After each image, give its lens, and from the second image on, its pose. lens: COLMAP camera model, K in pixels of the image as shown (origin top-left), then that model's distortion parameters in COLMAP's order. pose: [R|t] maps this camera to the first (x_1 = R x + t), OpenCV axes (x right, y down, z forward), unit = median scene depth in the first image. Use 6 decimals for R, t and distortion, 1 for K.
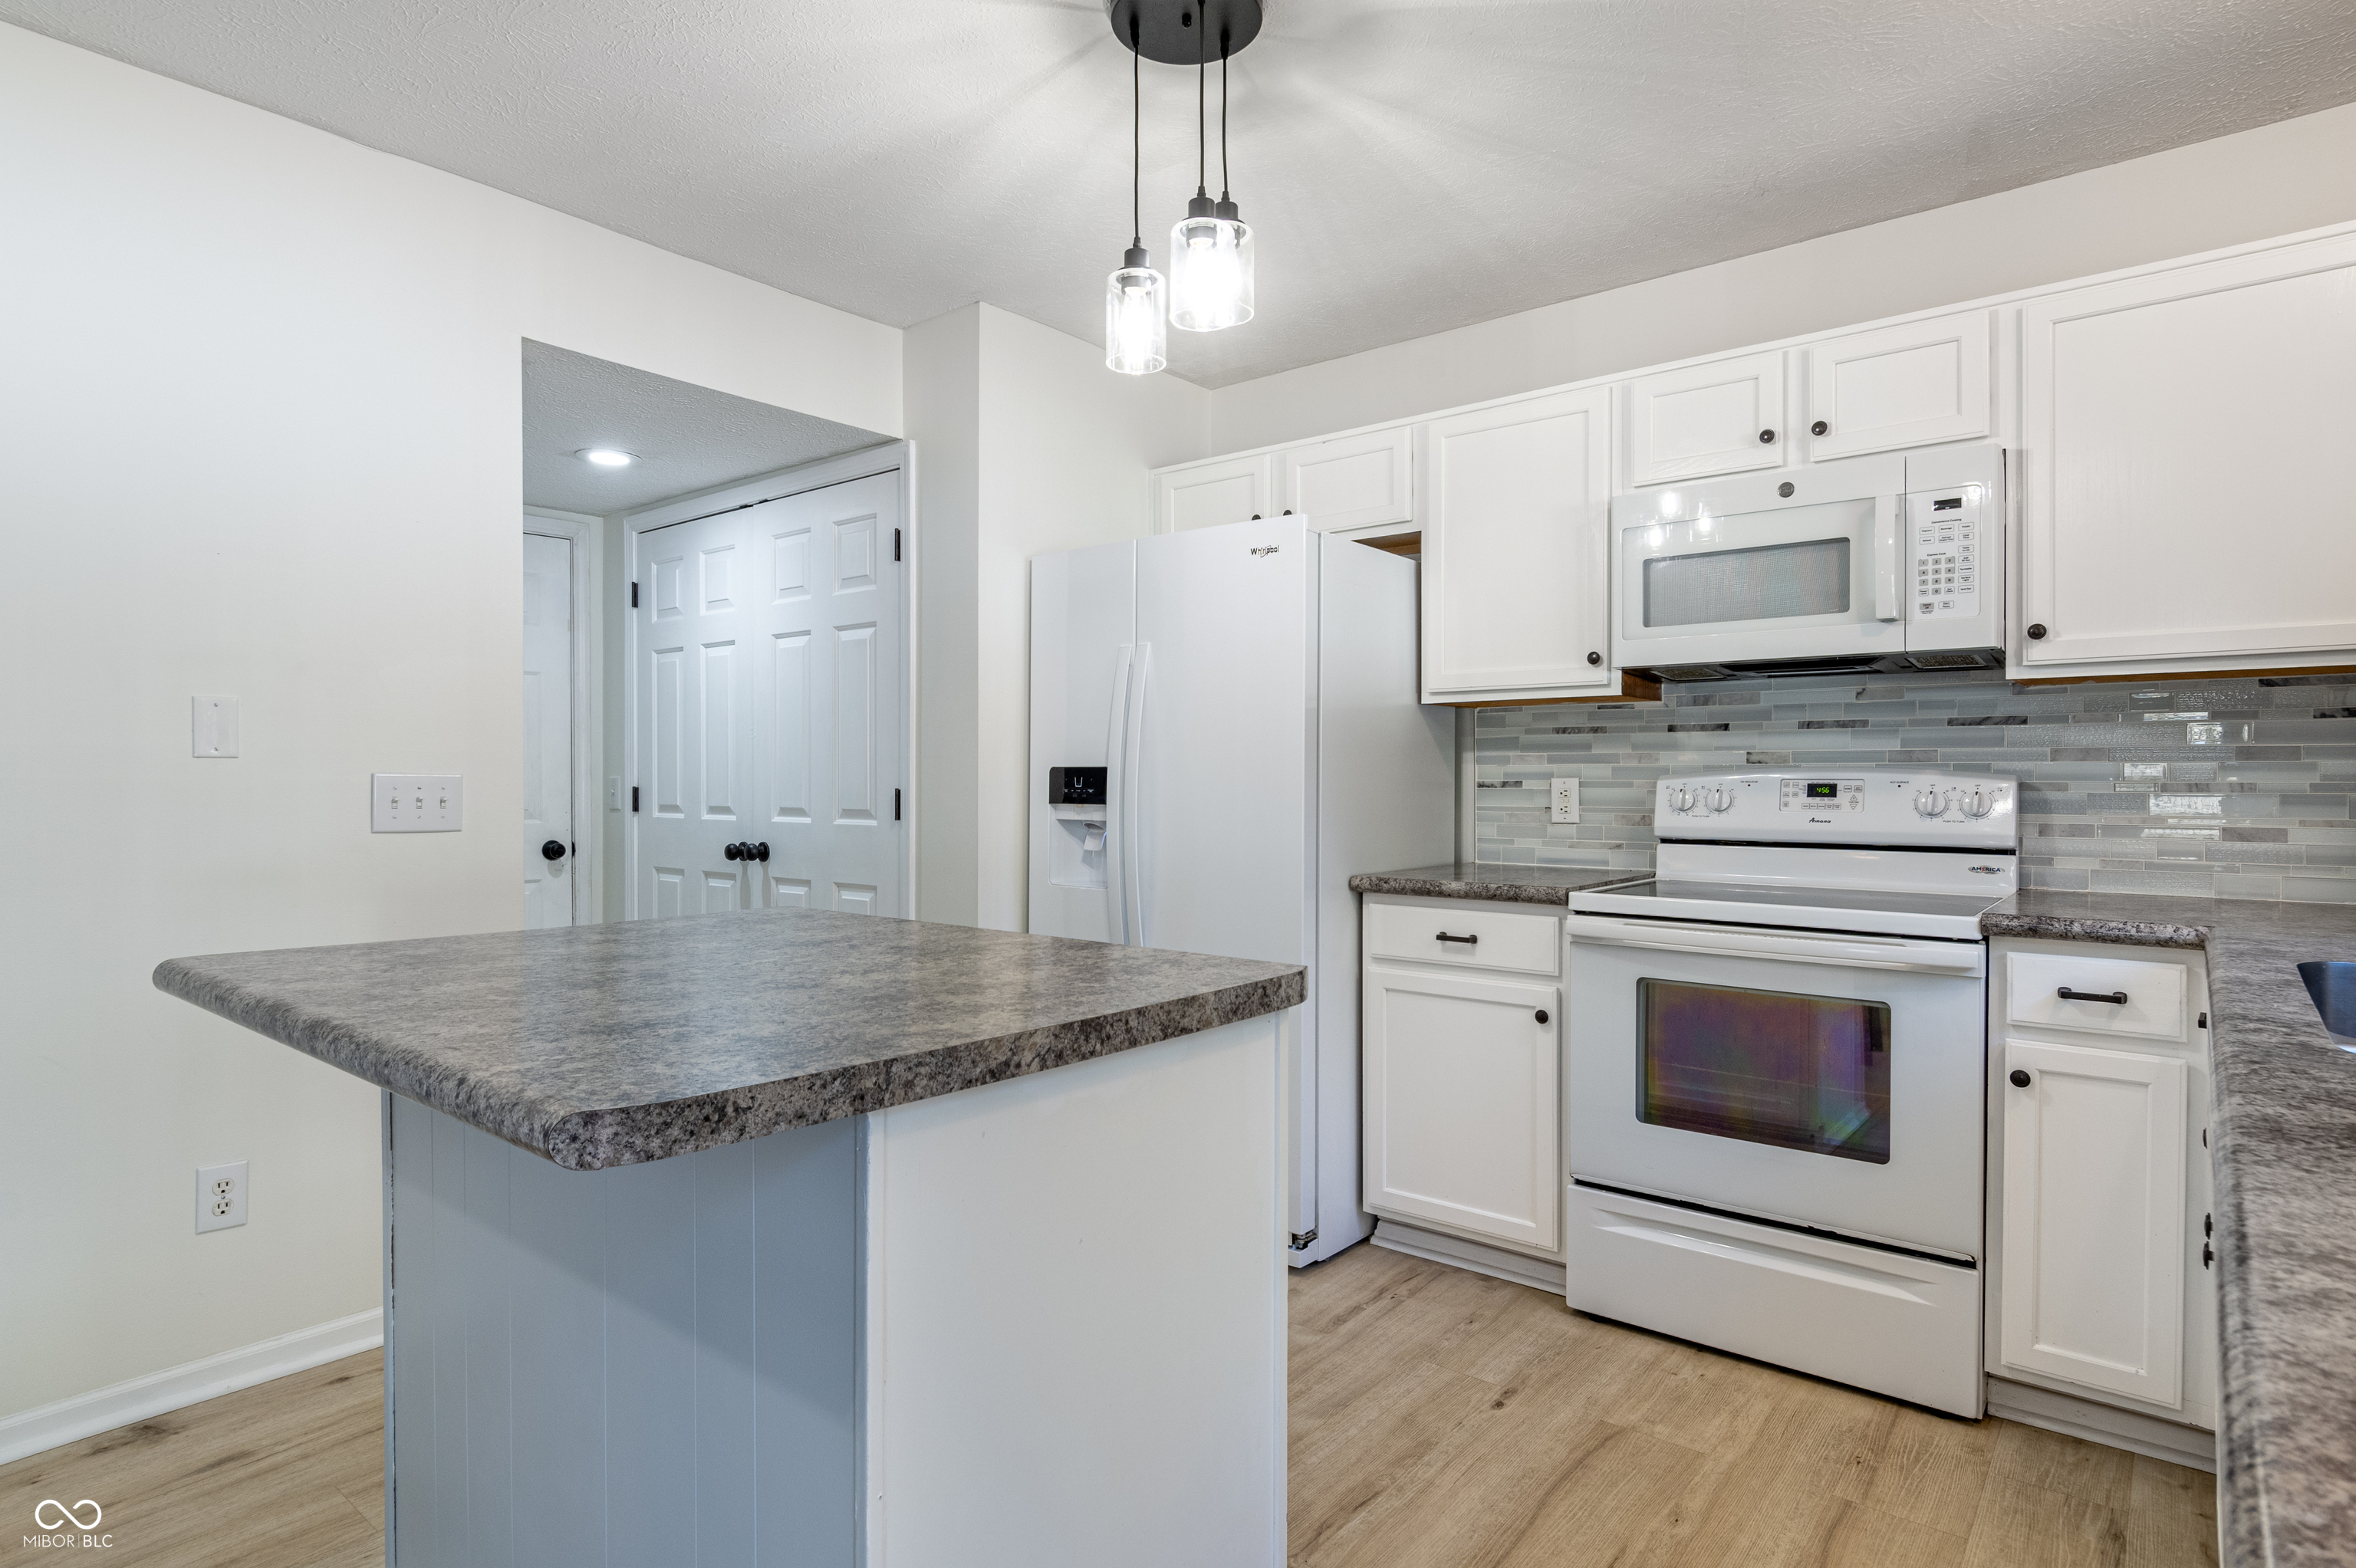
lens RADIAL K [[1235.2, 0, 1178.0], [0, 1235.2, 784.0], [0, 0, 1]] dist [0.002279, -0.008001]
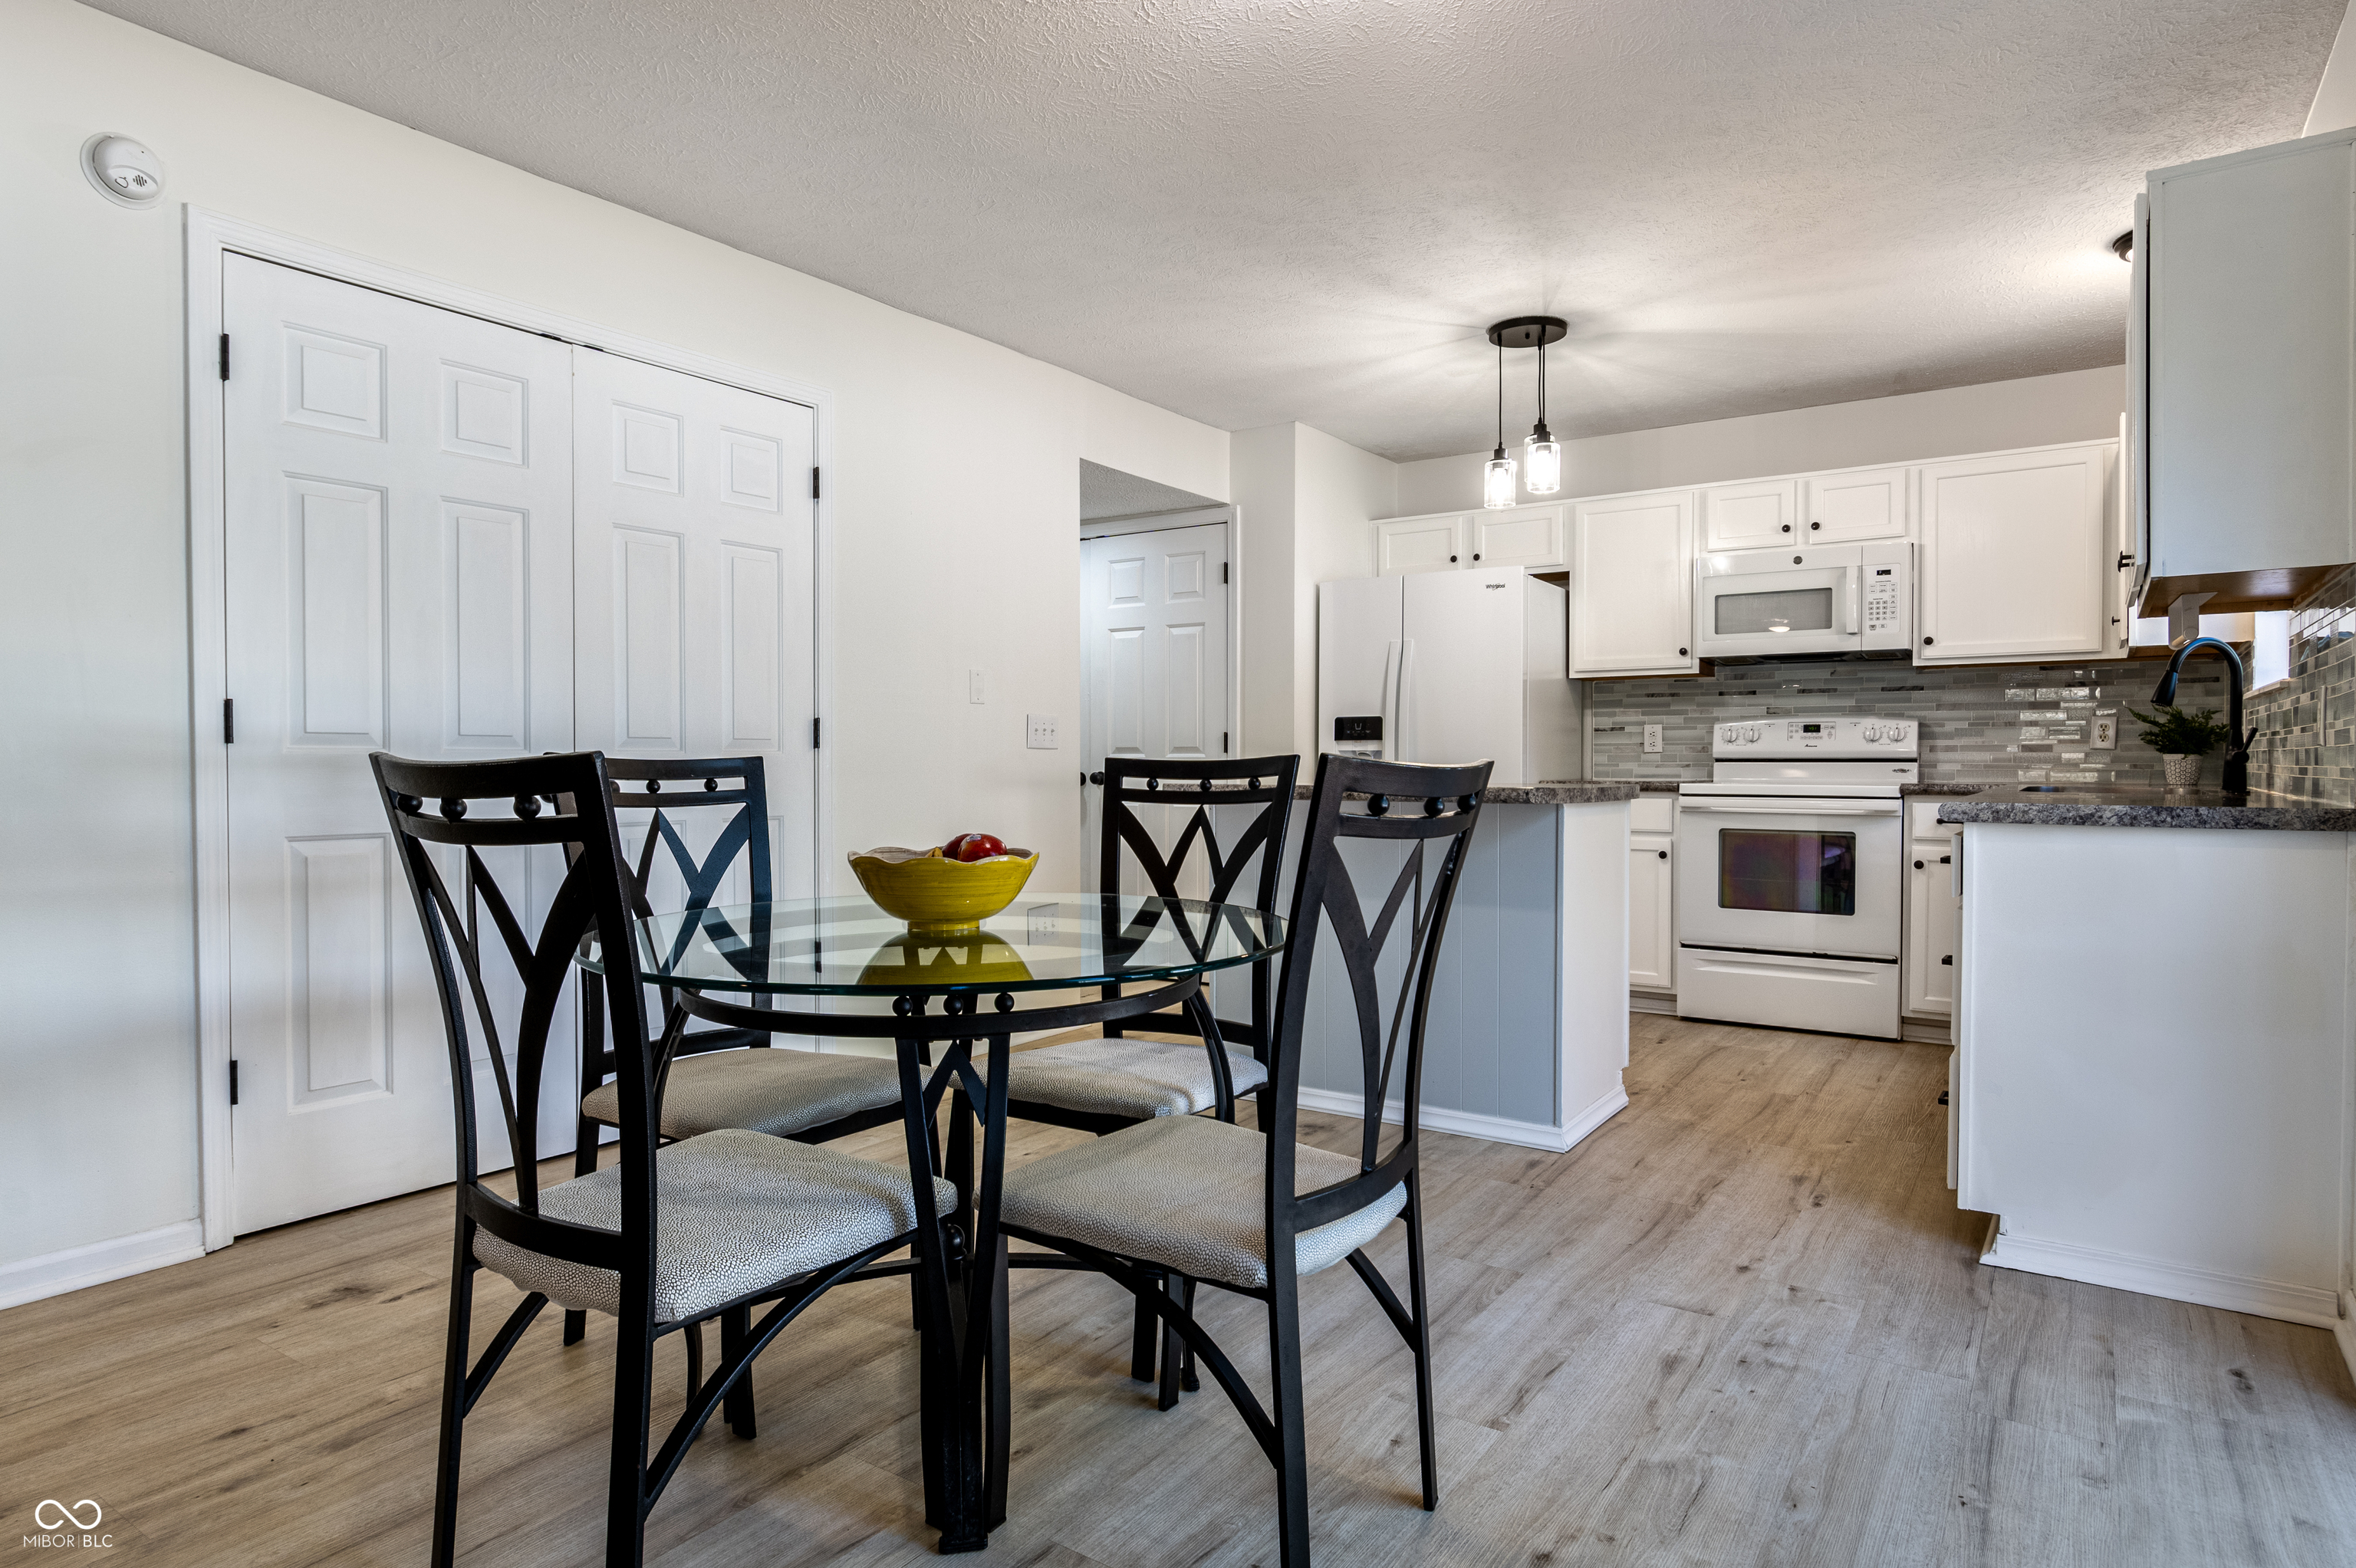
lens RADIAL K [[1324.3, 0, 1178.0], [0, 1324.3, 784.0], [0, 0, 1]] dist [-0.001438, -0.000300]
pose [[0.996376, -0.002193, 0.085024, -0.555545], [0.001210, 0.999932, 0.011616, 0.063692], [-0.085044, -0.011471, 0.996311, -0.825662]]
